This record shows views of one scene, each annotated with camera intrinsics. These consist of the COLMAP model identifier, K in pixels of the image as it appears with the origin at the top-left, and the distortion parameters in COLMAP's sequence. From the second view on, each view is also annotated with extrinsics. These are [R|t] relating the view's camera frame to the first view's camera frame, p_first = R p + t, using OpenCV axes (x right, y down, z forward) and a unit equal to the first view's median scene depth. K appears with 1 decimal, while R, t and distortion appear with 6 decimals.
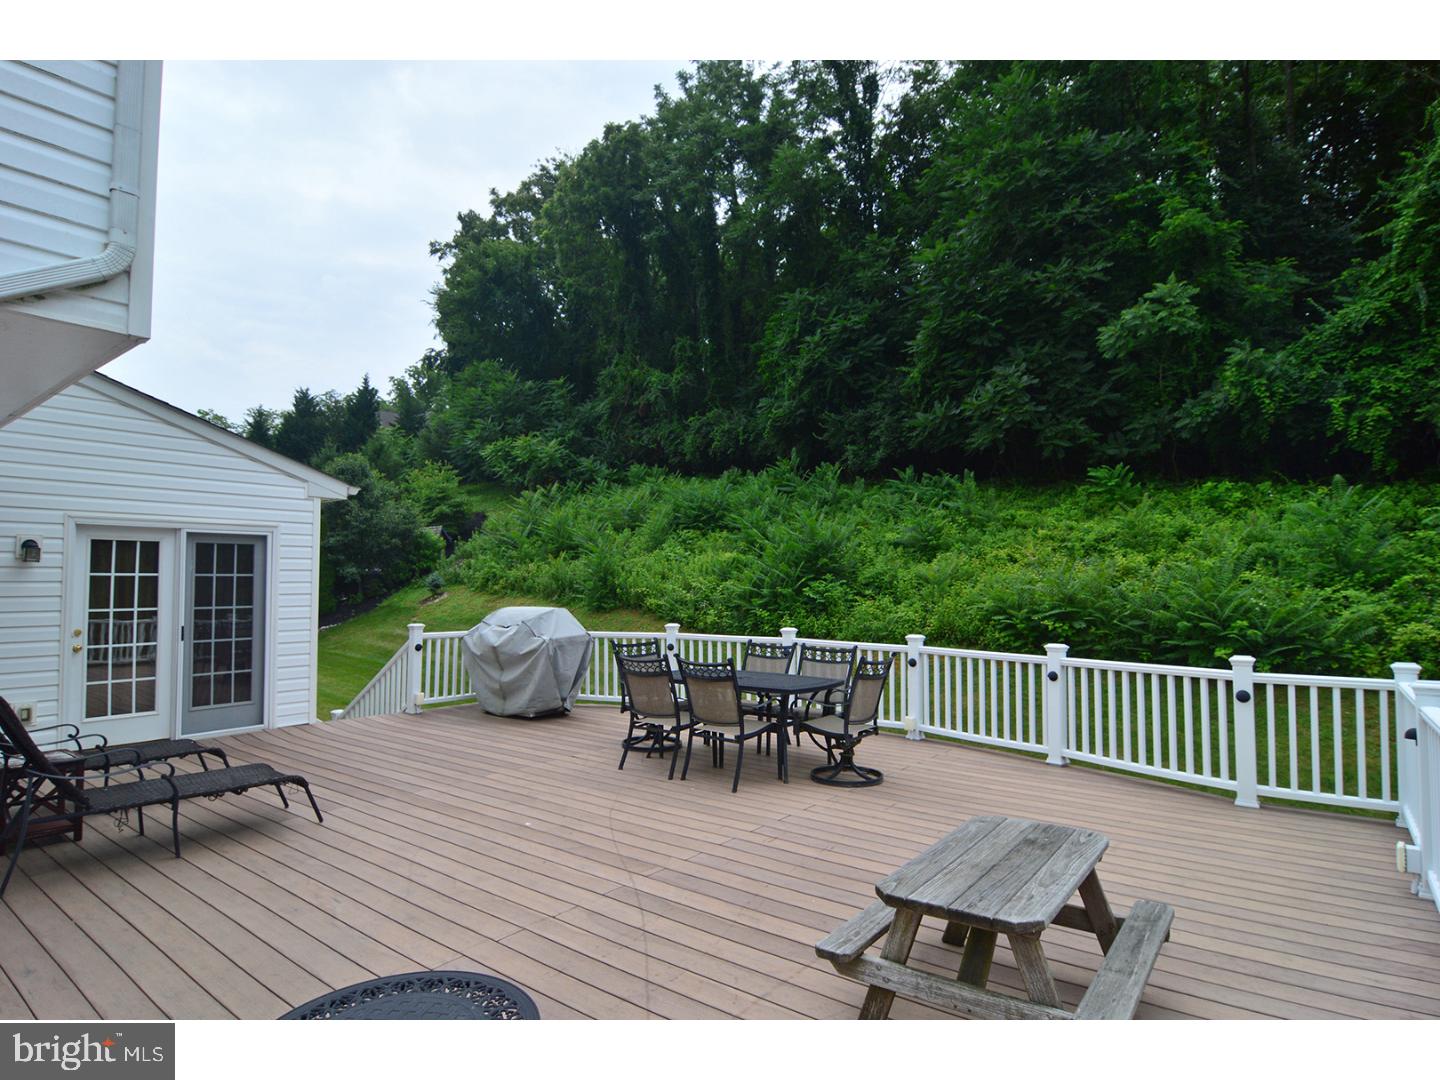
lens RADIAL K [[783.6, 0, 720.0], [0, 783.6, 540.0], [0, 0, 1]] dist [-0.000973, 0.000109]
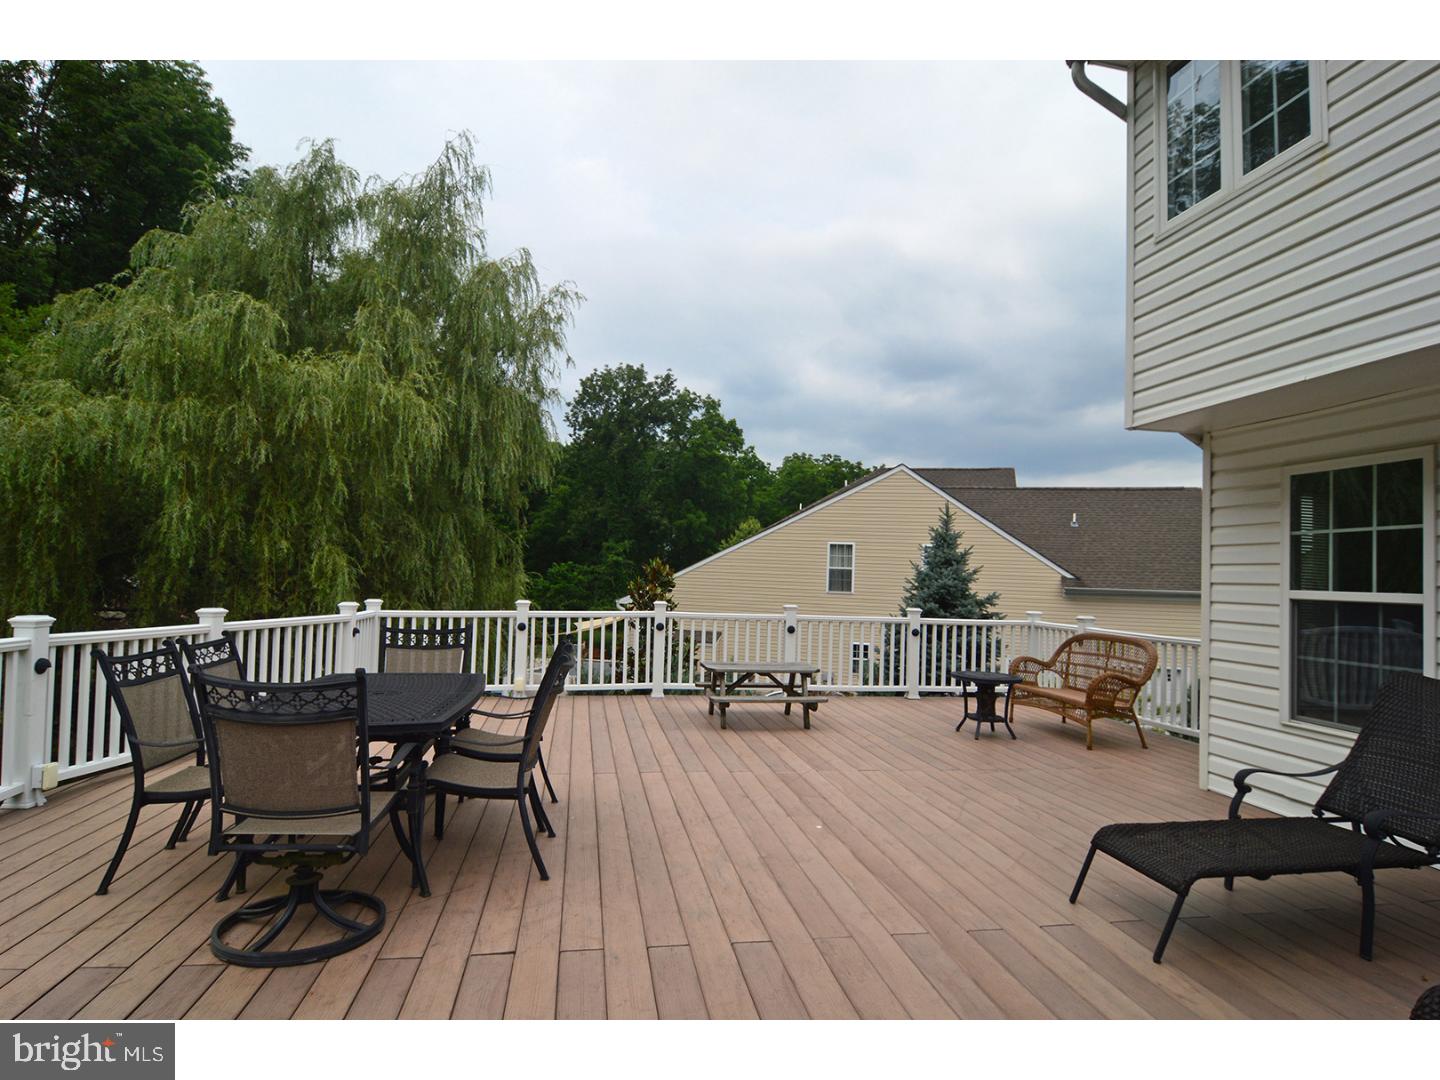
lens RADIAL K [[783.6, 0, 720.0], [0, 783.6, 540.0], [0, 0, 1]] dist [-0.000973, 0.000109]
pose [[-0.740576, 0.016420, 0.671772, -0.756050], [-0.067804, 0.992773, -0.099015, 0.148589], [-0.668544, -0.118877, -0.734110, 1.764891]]
